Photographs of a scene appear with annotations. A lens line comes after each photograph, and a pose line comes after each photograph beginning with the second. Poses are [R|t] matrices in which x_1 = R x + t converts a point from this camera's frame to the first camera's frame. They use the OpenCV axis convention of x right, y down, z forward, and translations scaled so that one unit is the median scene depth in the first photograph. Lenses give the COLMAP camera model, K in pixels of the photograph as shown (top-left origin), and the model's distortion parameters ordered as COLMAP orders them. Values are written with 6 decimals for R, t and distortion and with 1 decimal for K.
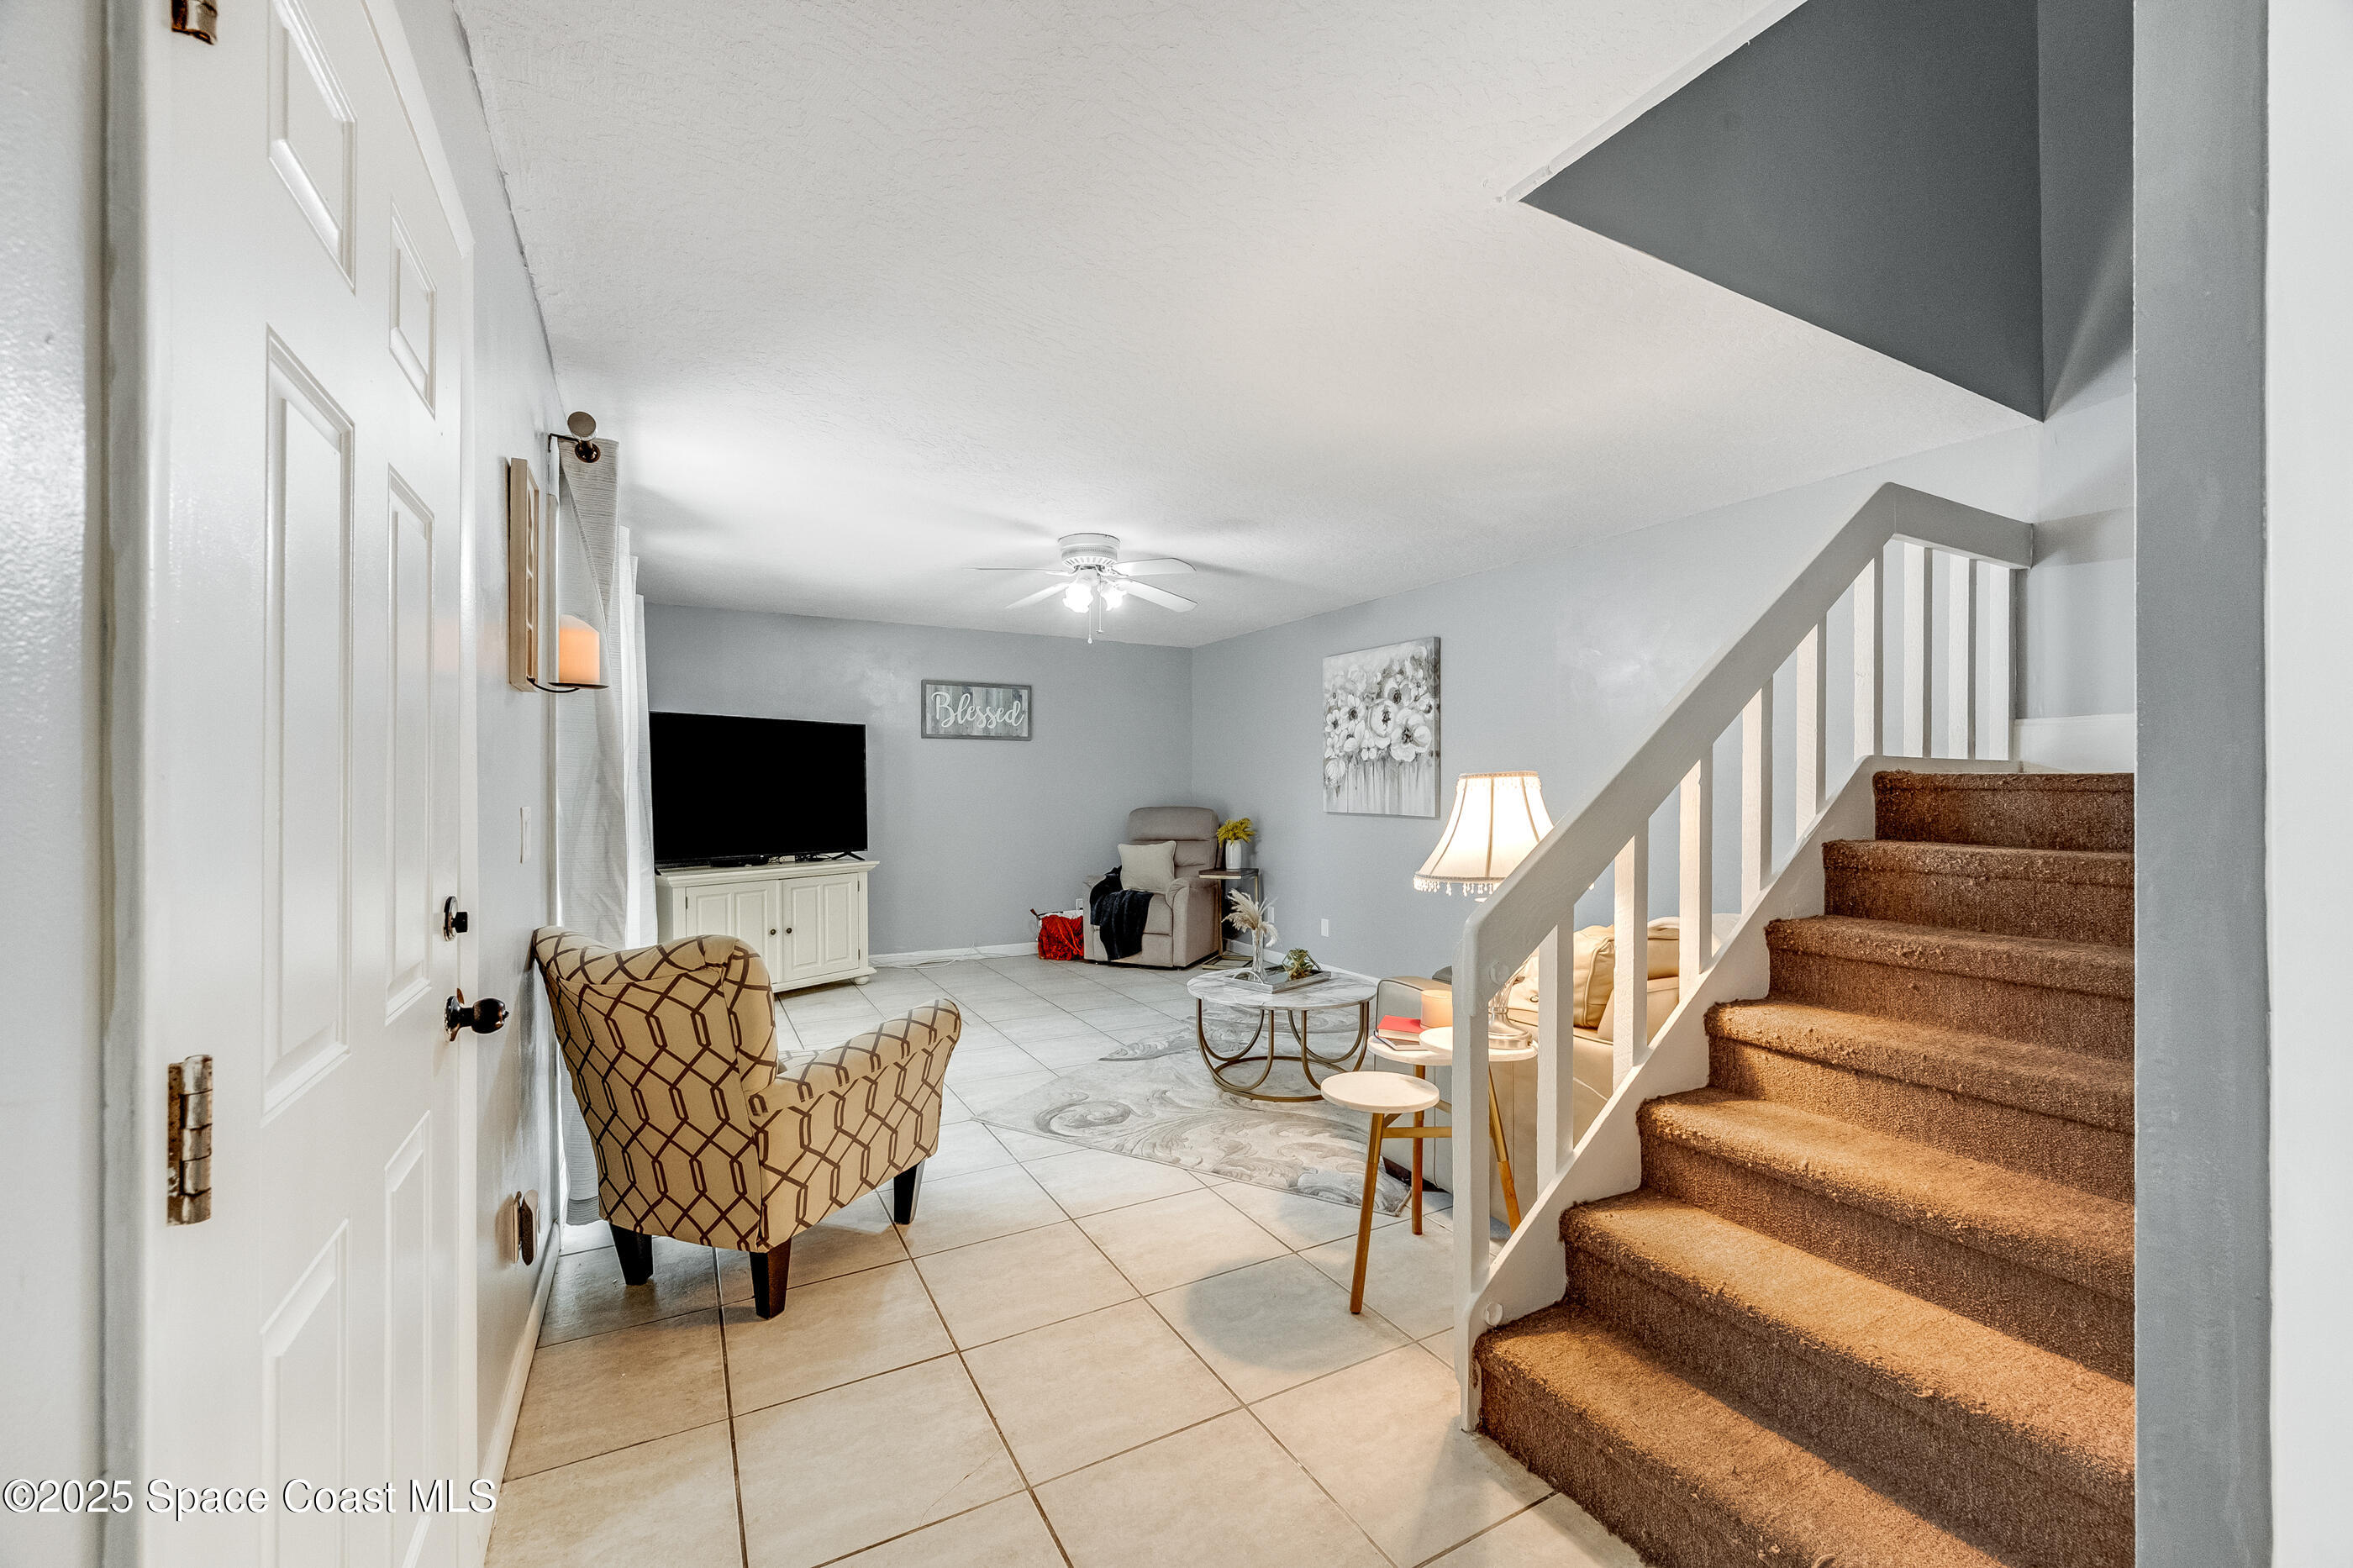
lens RADIAL K [[944.3, 0, 1175.0], [0, 944.3, 783.7], [0, 0, 1]] dist [-0.000938, -0.000086]
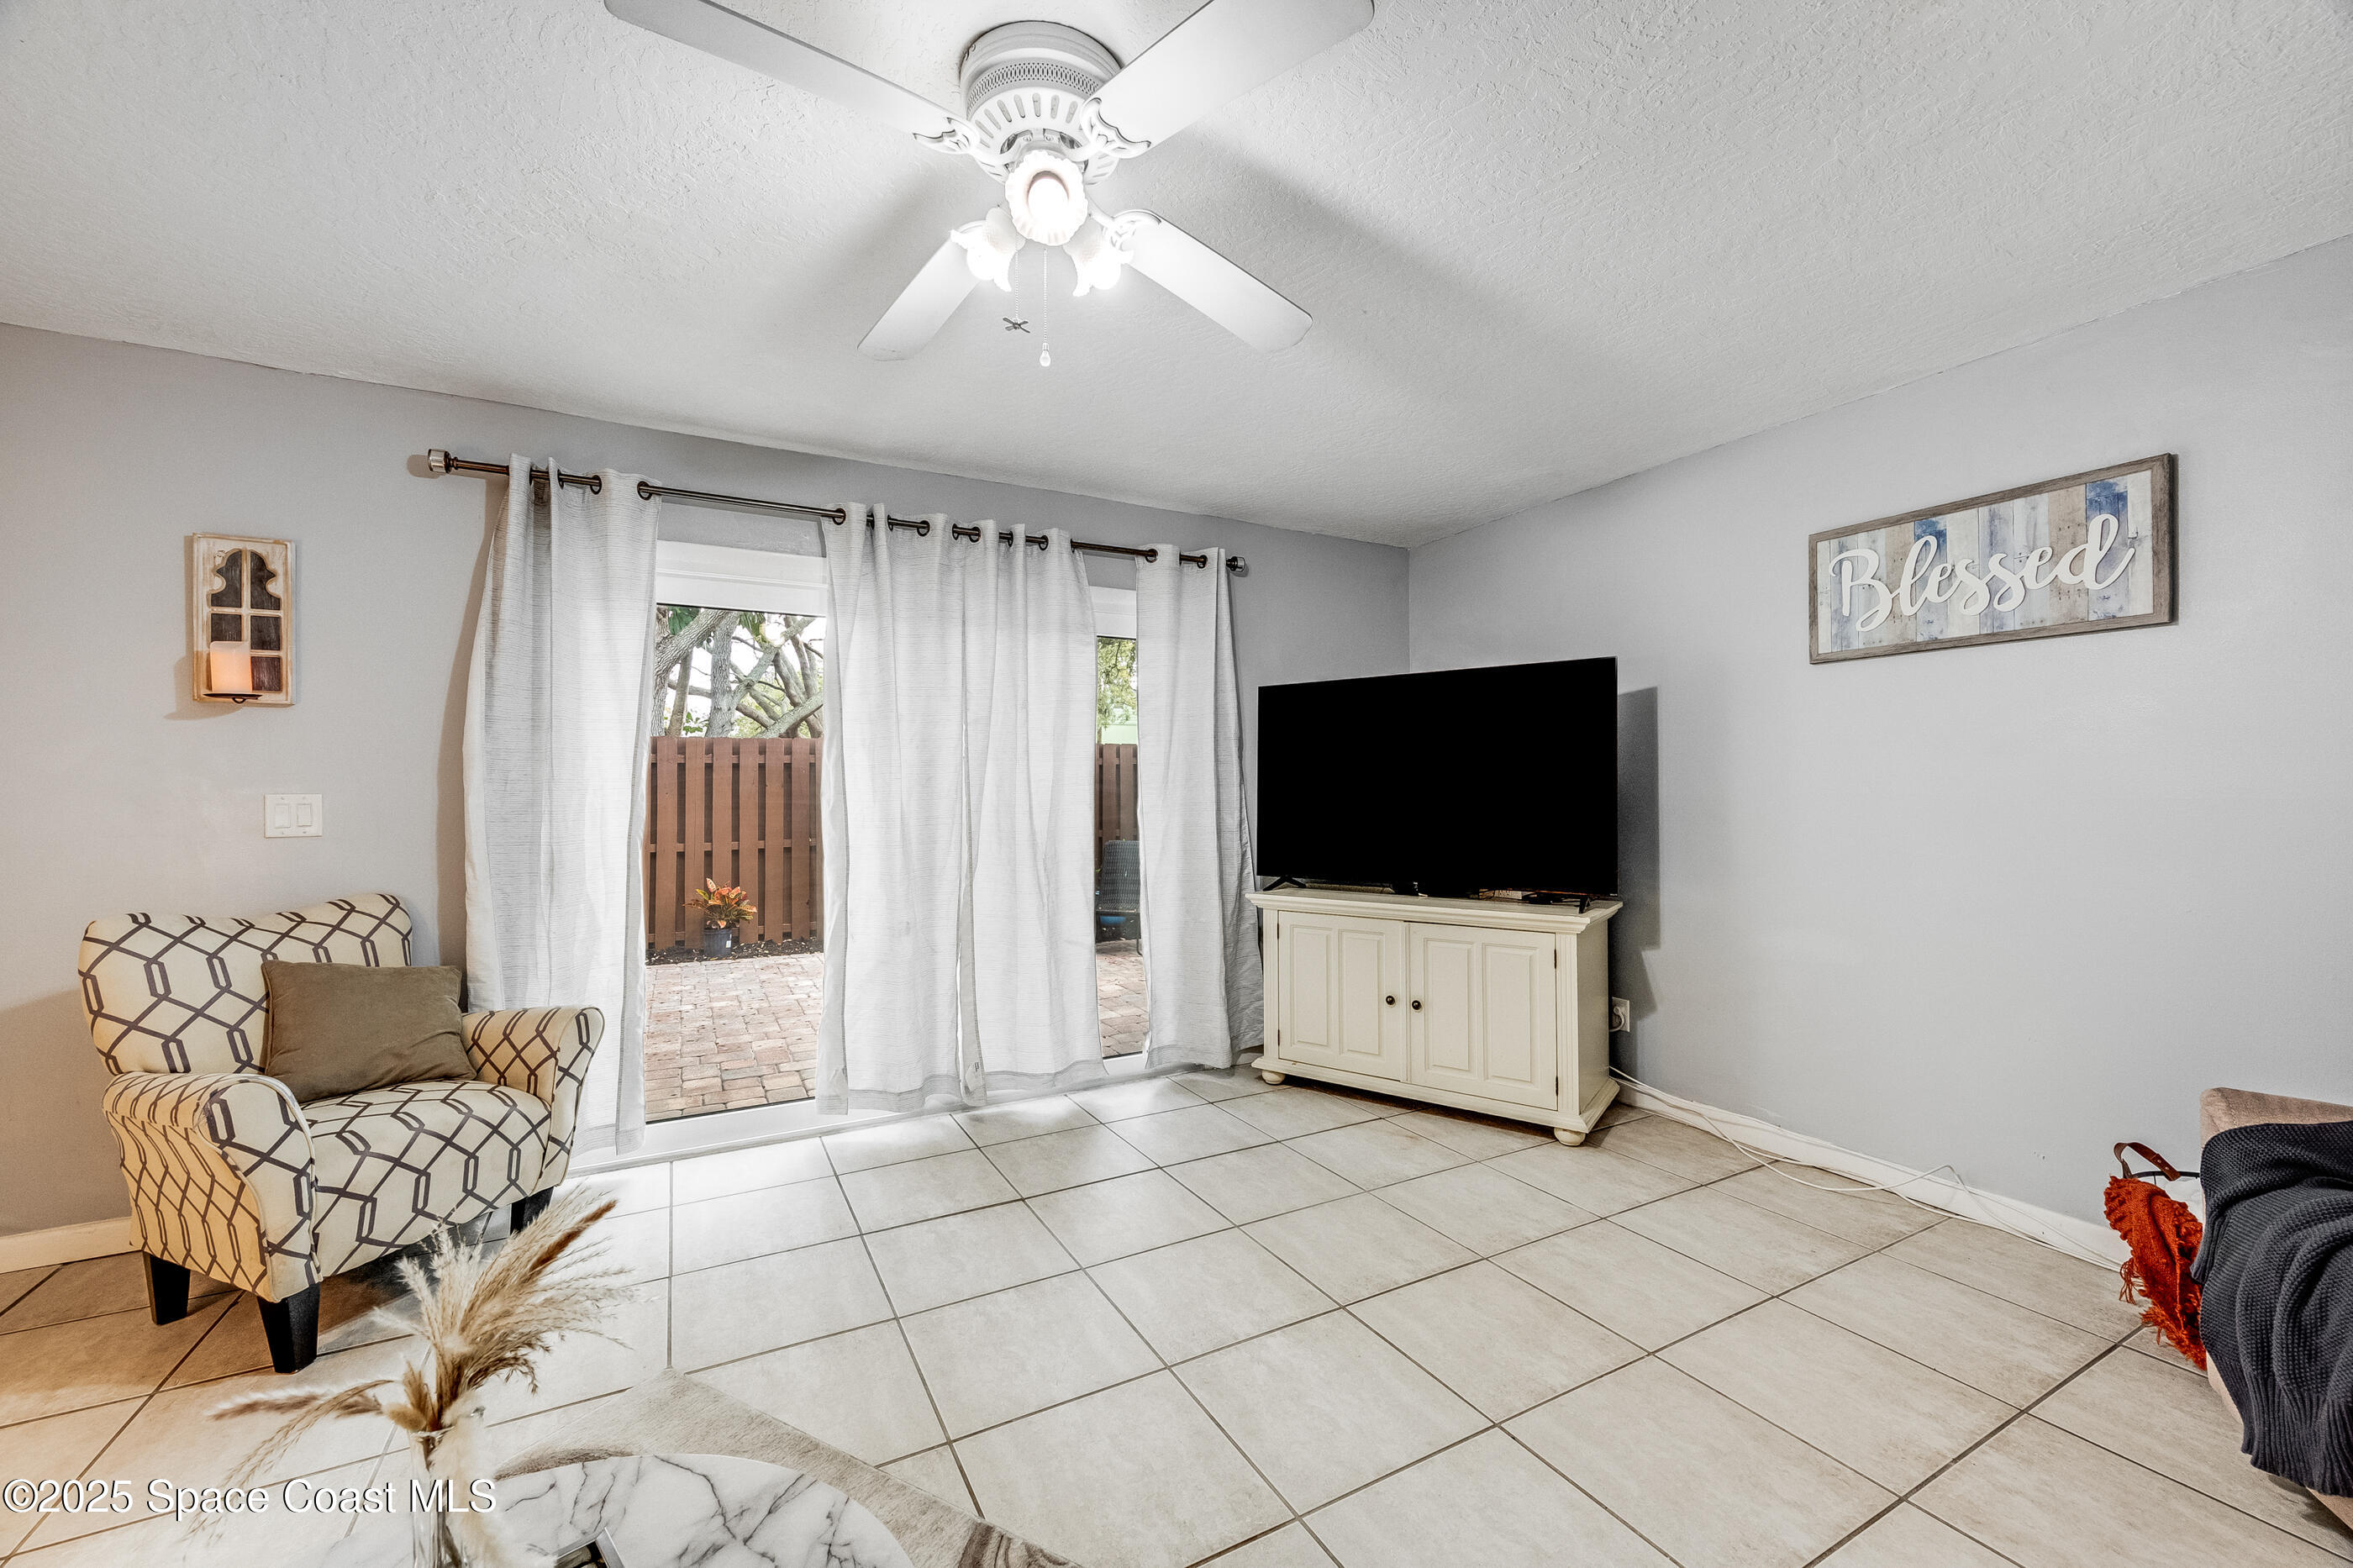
lens RADIAL K [[934.8, 0, 1172.0], [0, 934.8, 781.1], [0, 0, 1]] dist [-0.000147, -0.000001]
pose [[-0.007657, -0.011605, -0.999903, 0.208485], [0.006977, 0.999908, -0.011659, 0.012058], [0.999946, -0.007065, -0.007575, 0.810839]]
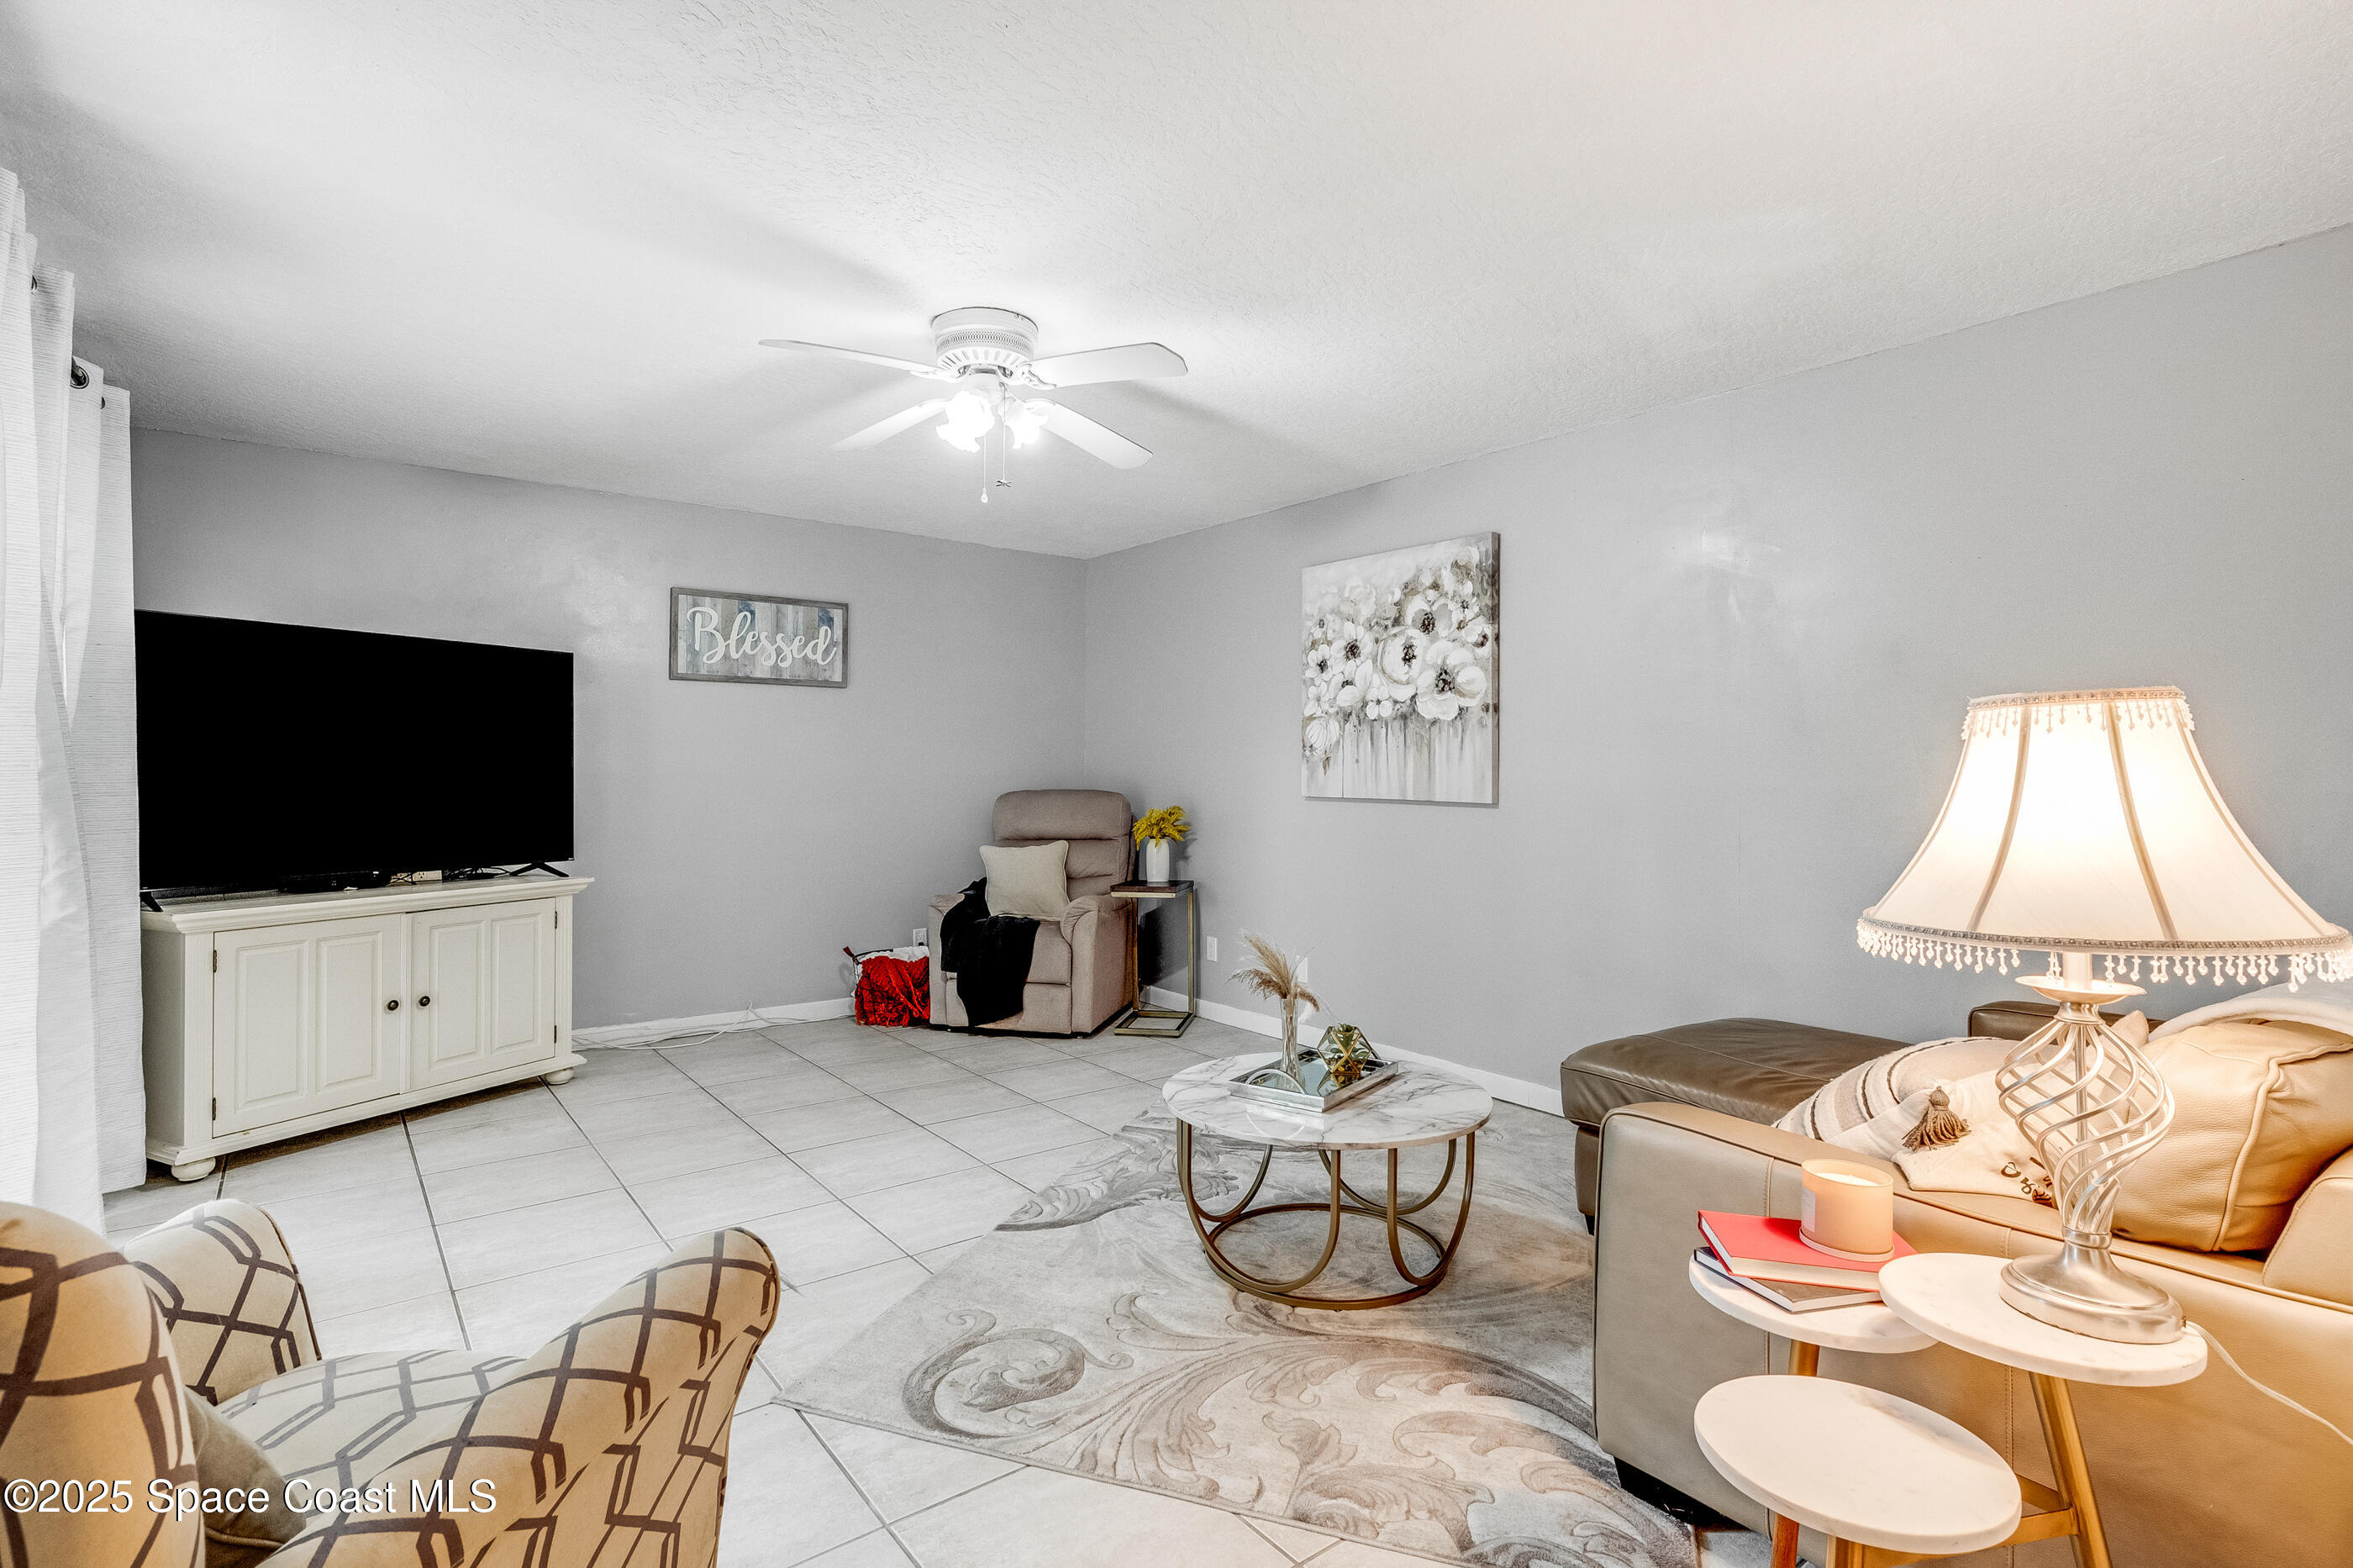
lens RADIAL K [[1153.5, 0, 1181.9], [0, 1153.5, 745.0], [0, 0, 1]] dist [-0.000597, -0.000142]
pose [[0.987053, 0.007695, 0.160209, -0.063084], [-0.004661, 0.999803, -0.019306, 0.009964], [-0.160326, 0.018309, 0.986894, 0.217678]]
